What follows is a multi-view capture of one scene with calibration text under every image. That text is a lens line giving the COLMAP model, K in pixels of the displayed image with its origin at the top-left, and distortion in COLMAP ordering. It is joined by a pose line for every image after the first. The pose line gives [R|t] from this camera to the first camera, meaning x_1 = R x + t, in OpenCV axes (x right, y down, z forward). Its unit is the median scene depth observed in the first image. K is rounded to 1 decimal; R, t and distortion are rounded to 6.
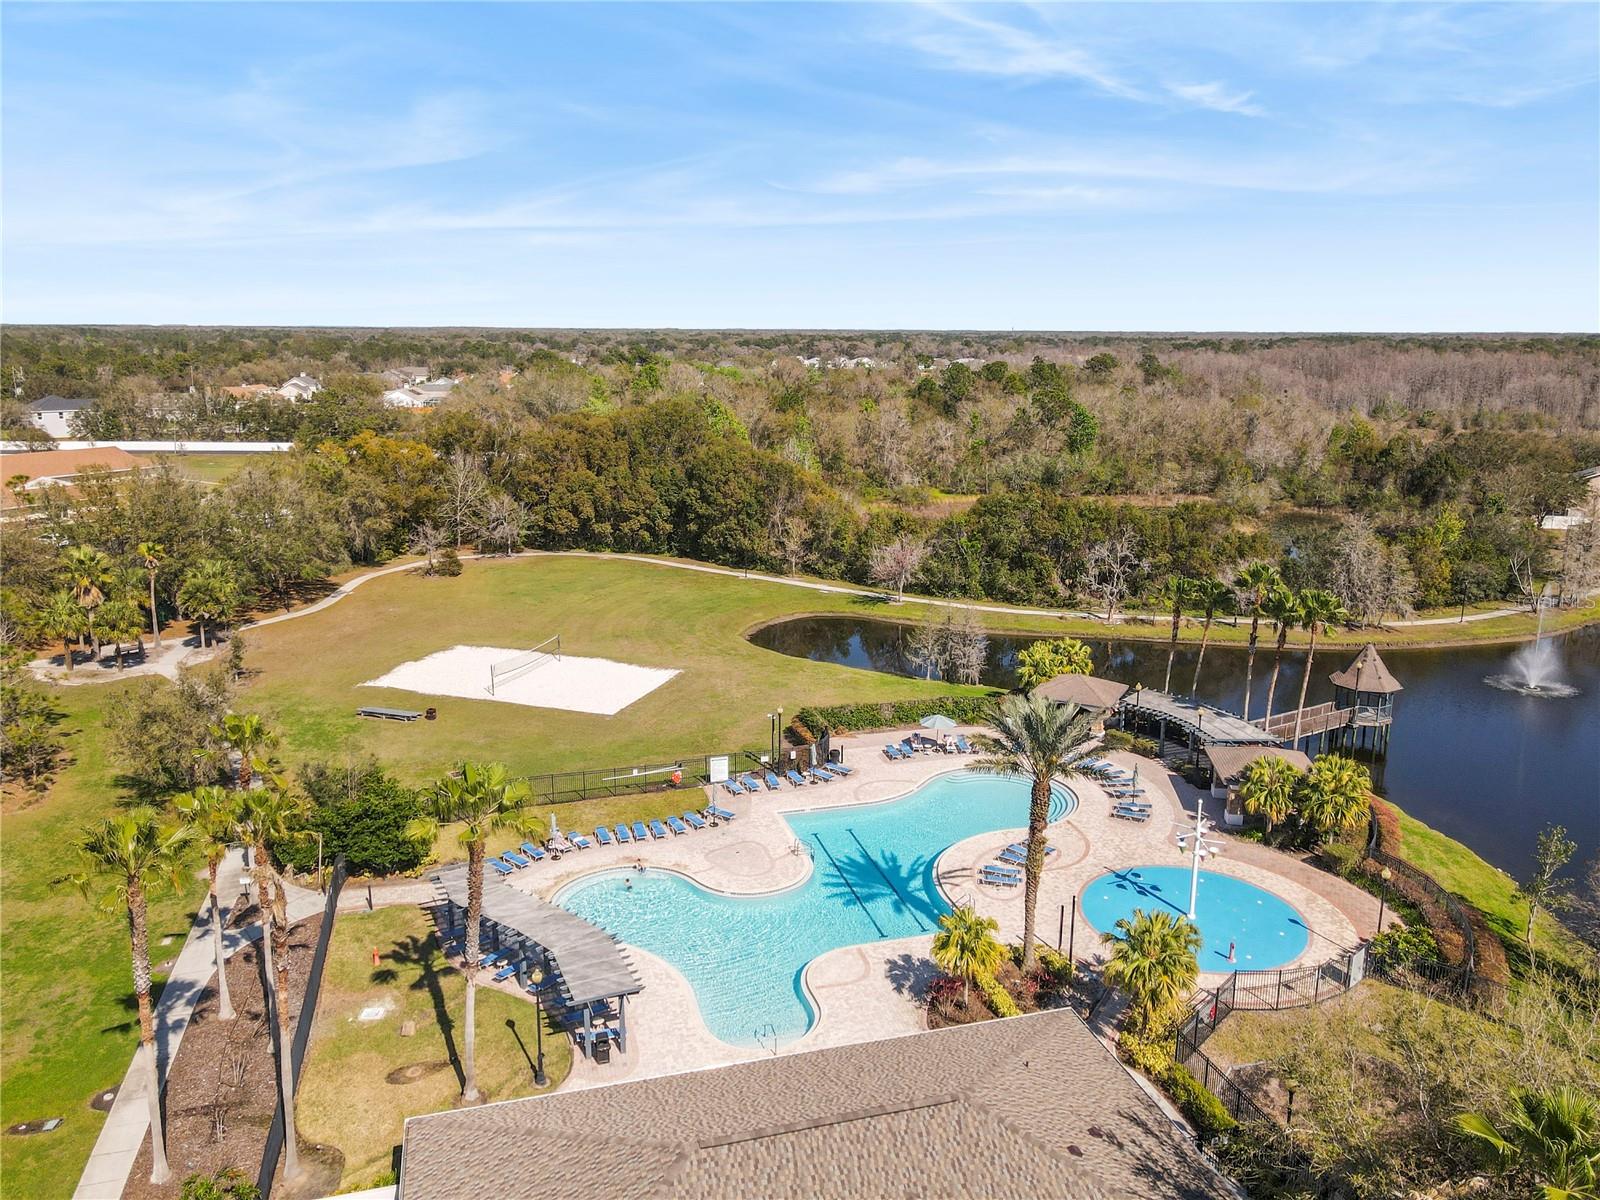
lens RADIAL K [[1171.7, 0, 800.0], [0, 1171.7, 600.0], [0, 0, 1]] dist [-0.011173, 0.035298]
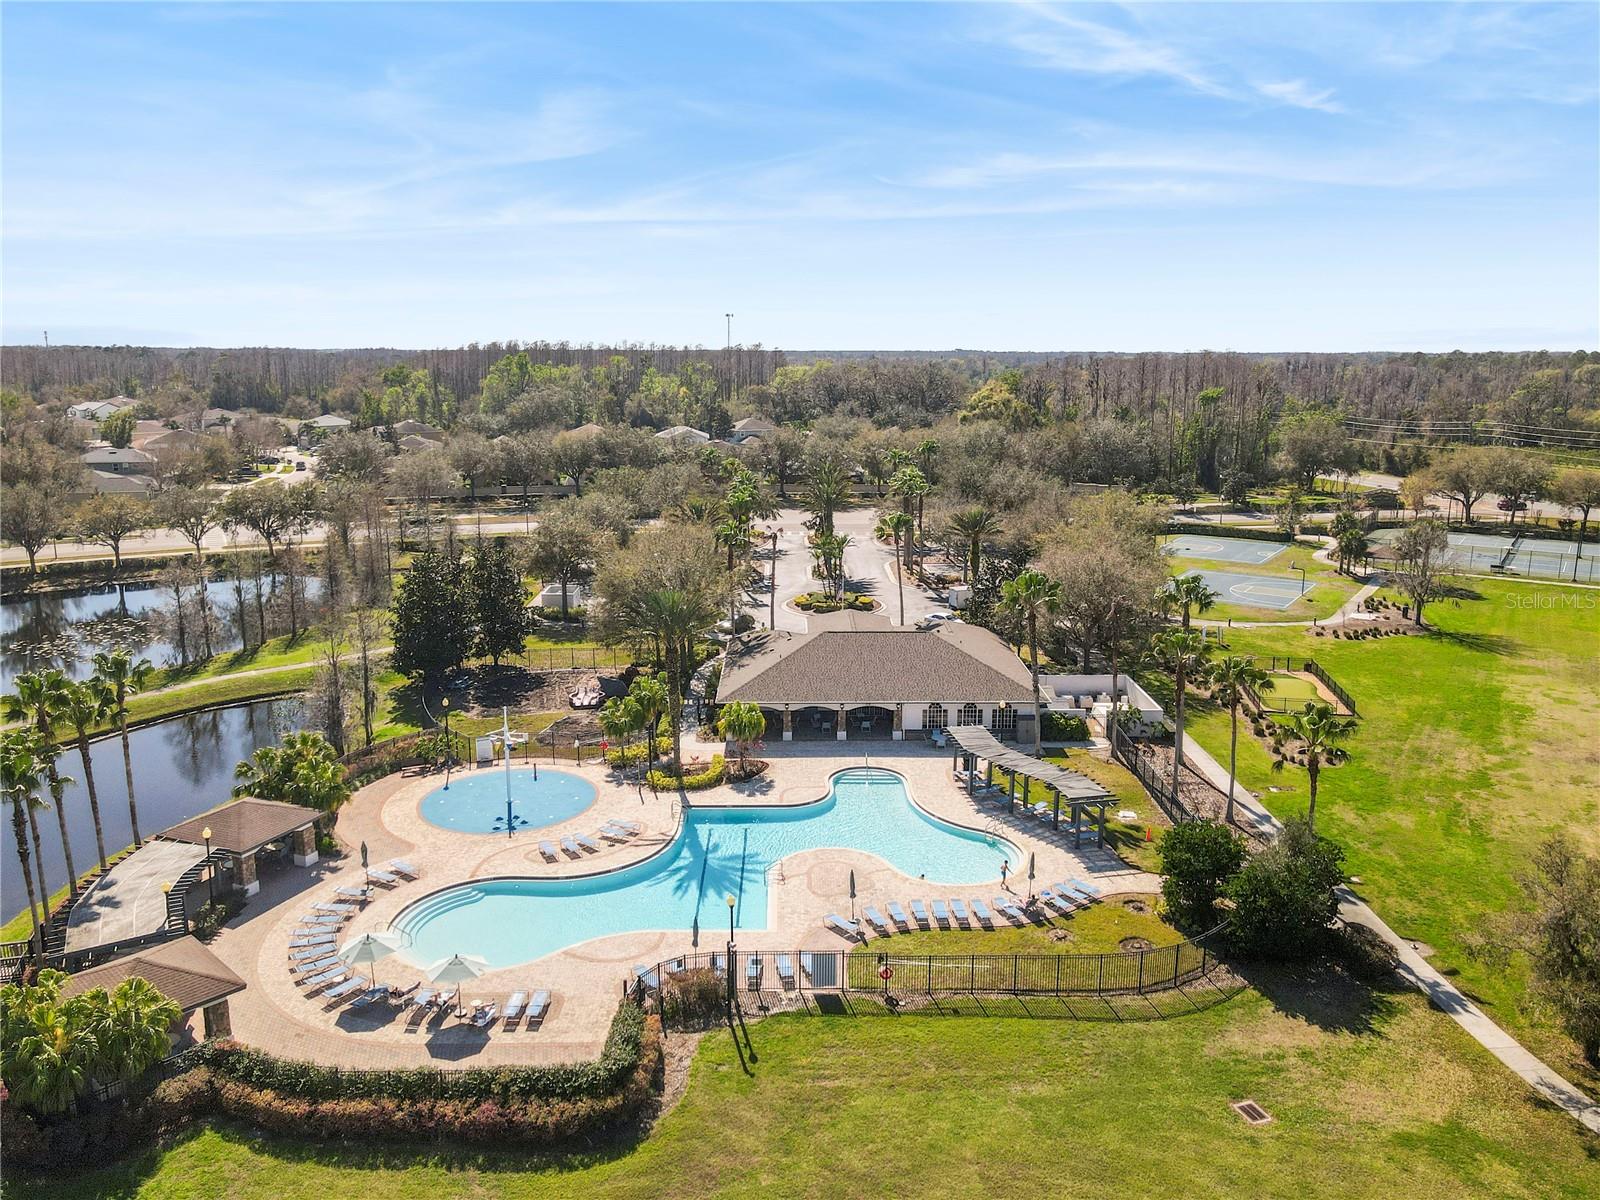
lens RADIAL K [[1177.4, 0, 800.0], [0, 1177.4, 600.0], [0, 0, 1]] dist [0.011508, 0.008391]
pose [[-0.966740, -0.061175, 0.248337, -0.108309], [0.050141, 0.906799, 0.418572, -0.180258], [-0.250798, 0.417102, -0.873571, 0.775206]]
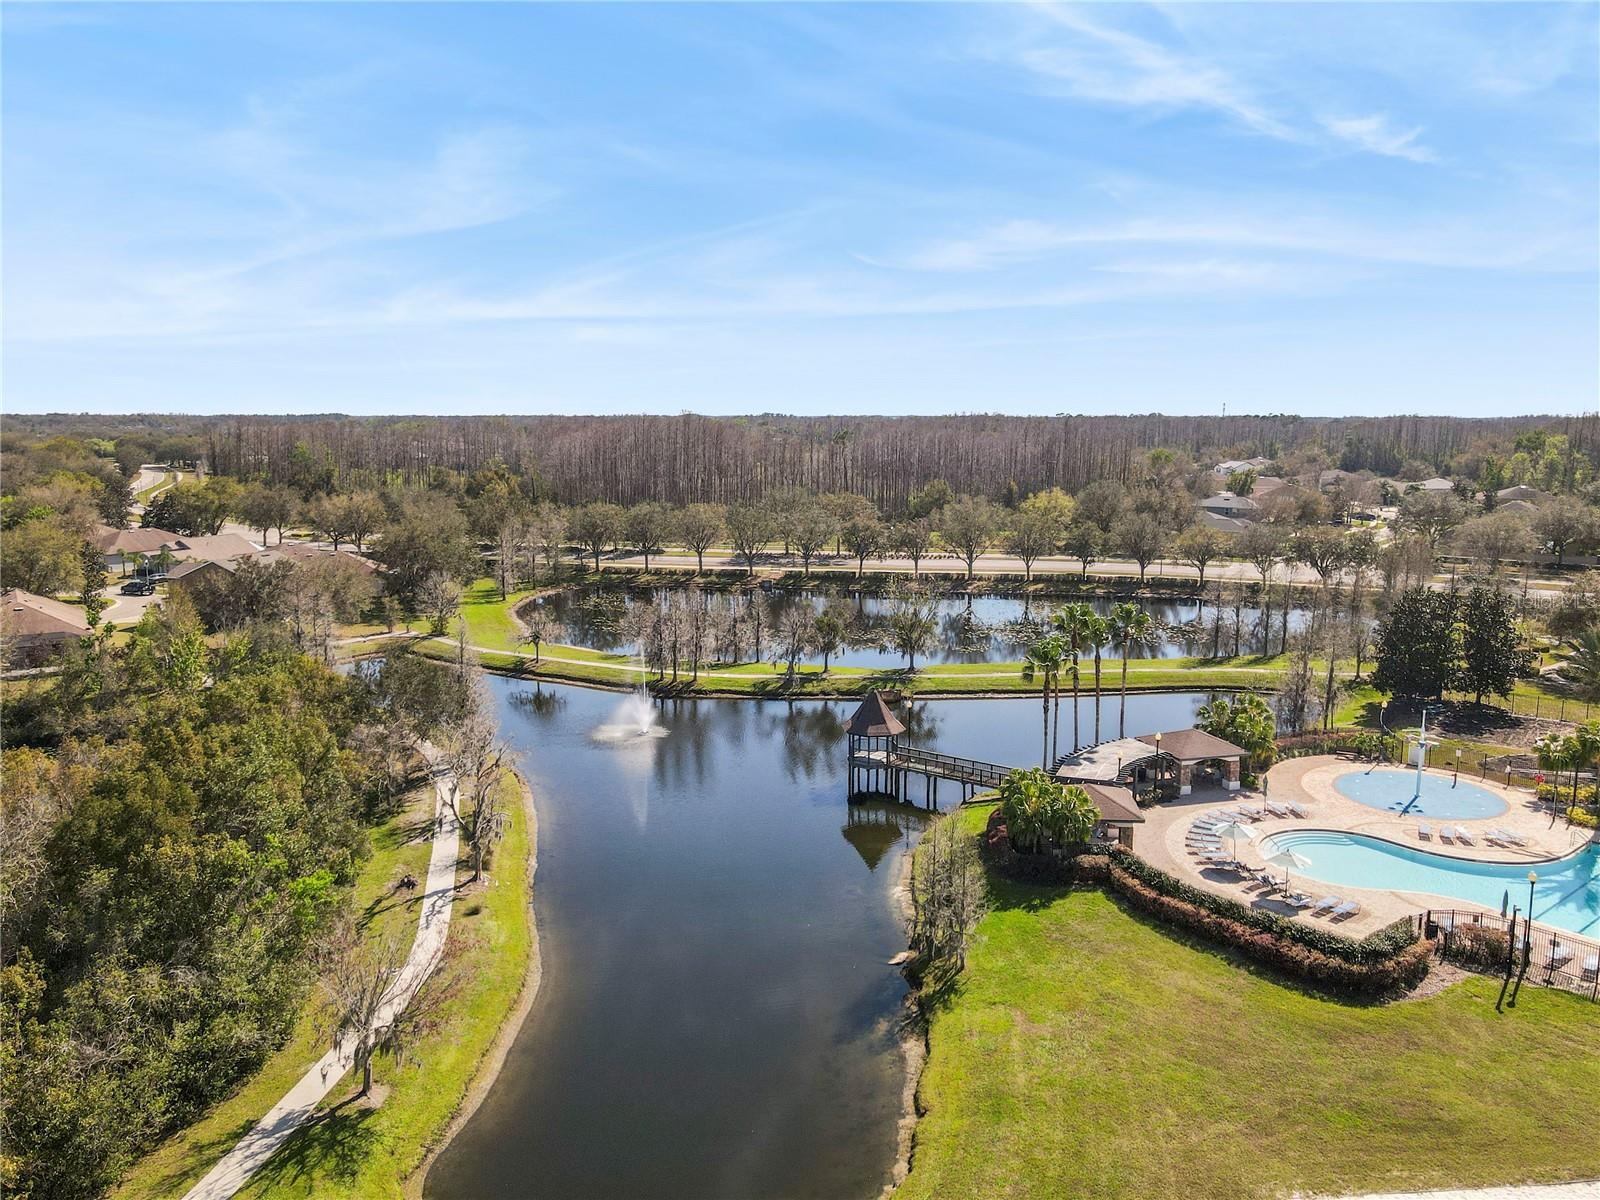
lens RADIAL K [[1171.7, 0, 800.0], [0, 1171.7, 600.0], [0, 0, 1]] dist [-0.011173, 0.035298]
pose [[-0.398479, -0.148434, 0.905087, -0.250744], [0.204838, 0.947489, 0.245572, -0.187715], [-0.894011, 0.283251, -0.347150, 0.840294]]
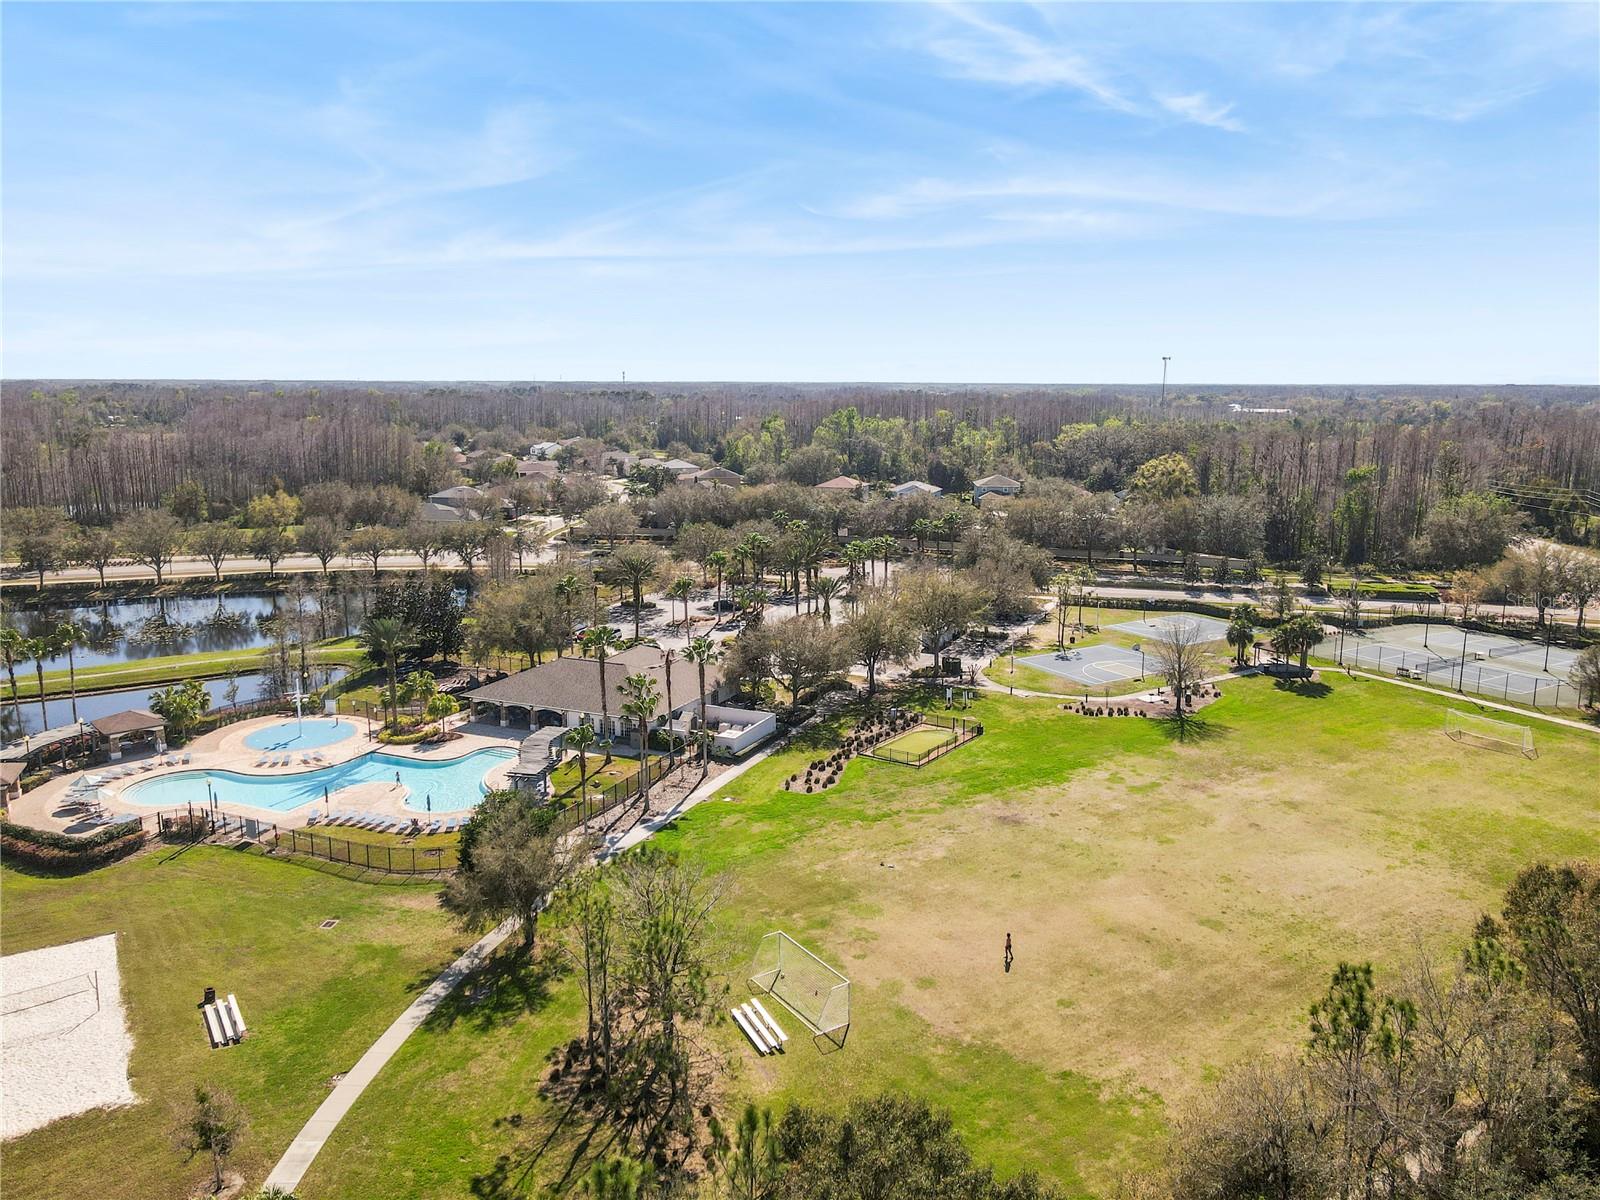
lens RADIAL K [[1173.1, 0, 800.0], [0, 1173.1, 600.0], [0, 0, 1]] dist [-0.004386, 0.041771]
pose [[-0.767785, -0.125462, 0.628303, -0.665332], [0.139860, 0.924172, 0.355452, -0.236588], [-0.625256, 0.360786, -0.692018, 0.723877]]
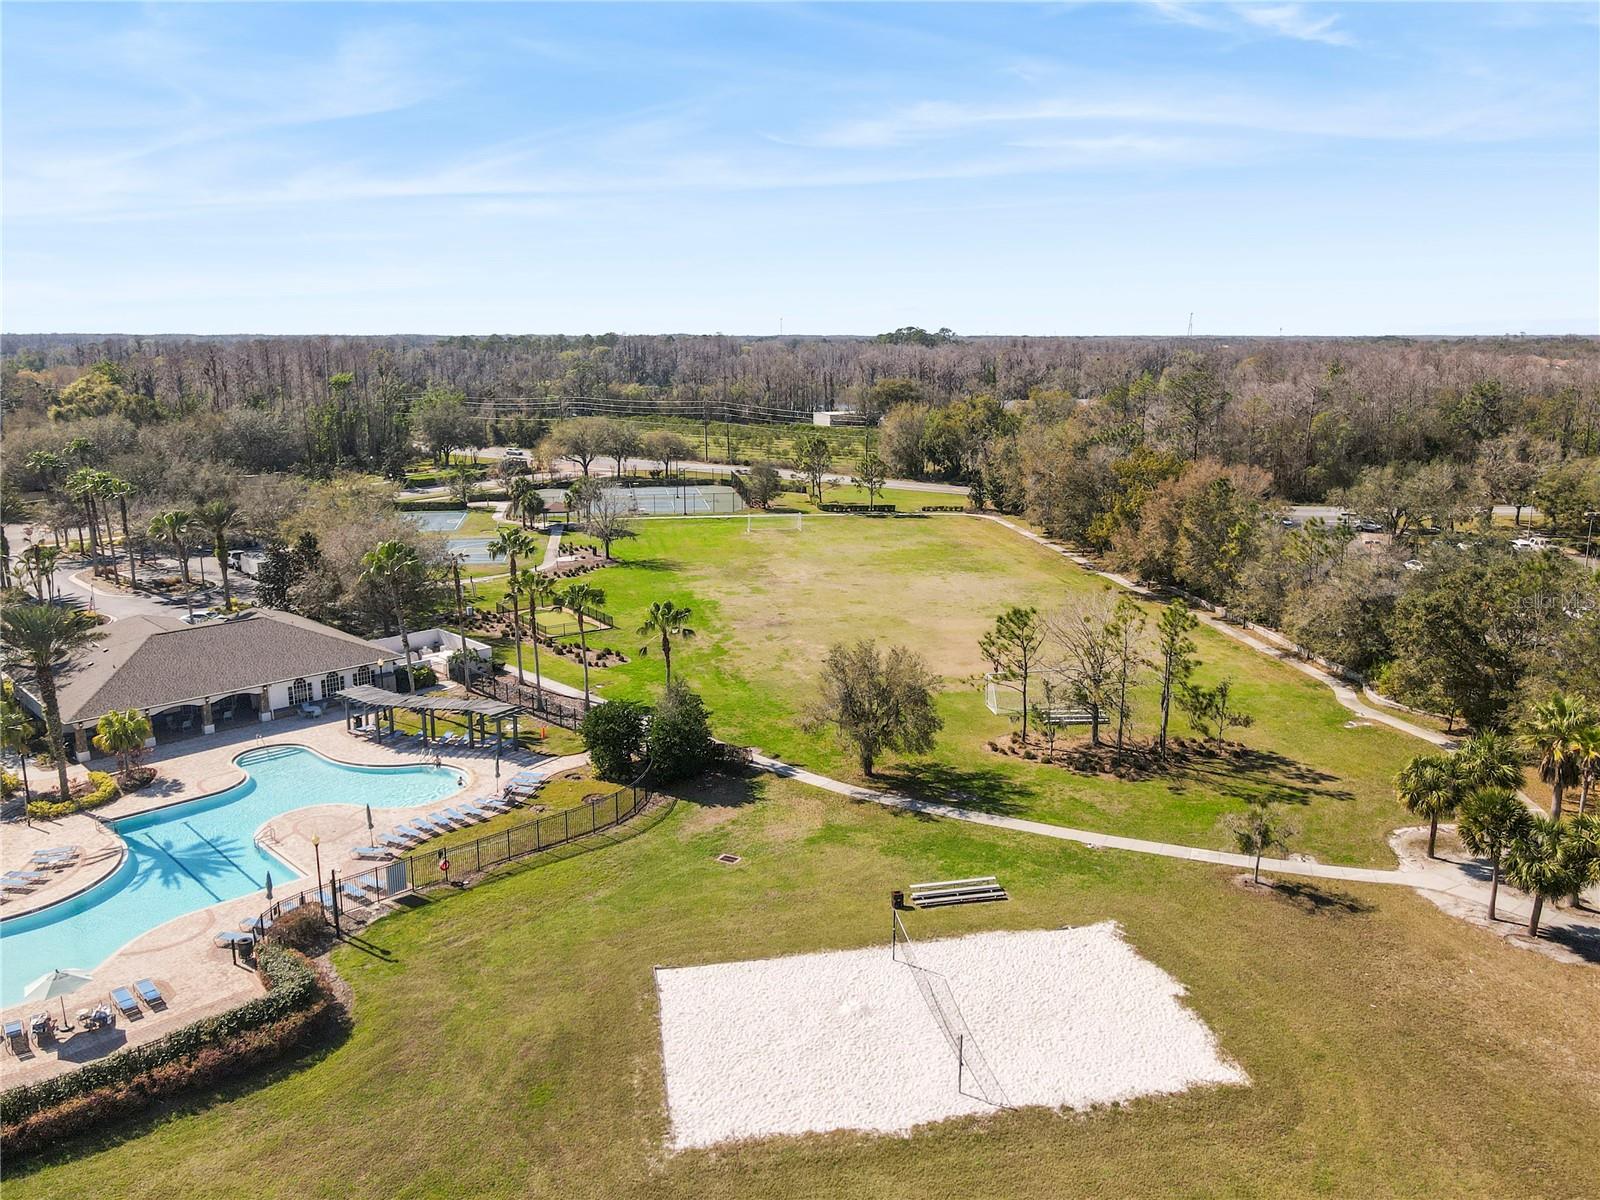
lens RADIAL K [[1206.4, 0, 806.8], [0, 1206.4, 599.3], [0, 0, 1]] dist [-0.008521, 0.032570]
pose [[-0.873429, 0.100352, -0.476499, 0.034009], [-0.114570, 0.908715, 0.401387, -0.207715], [0.473281, 0.405175, -0.782200, 0.872768]]
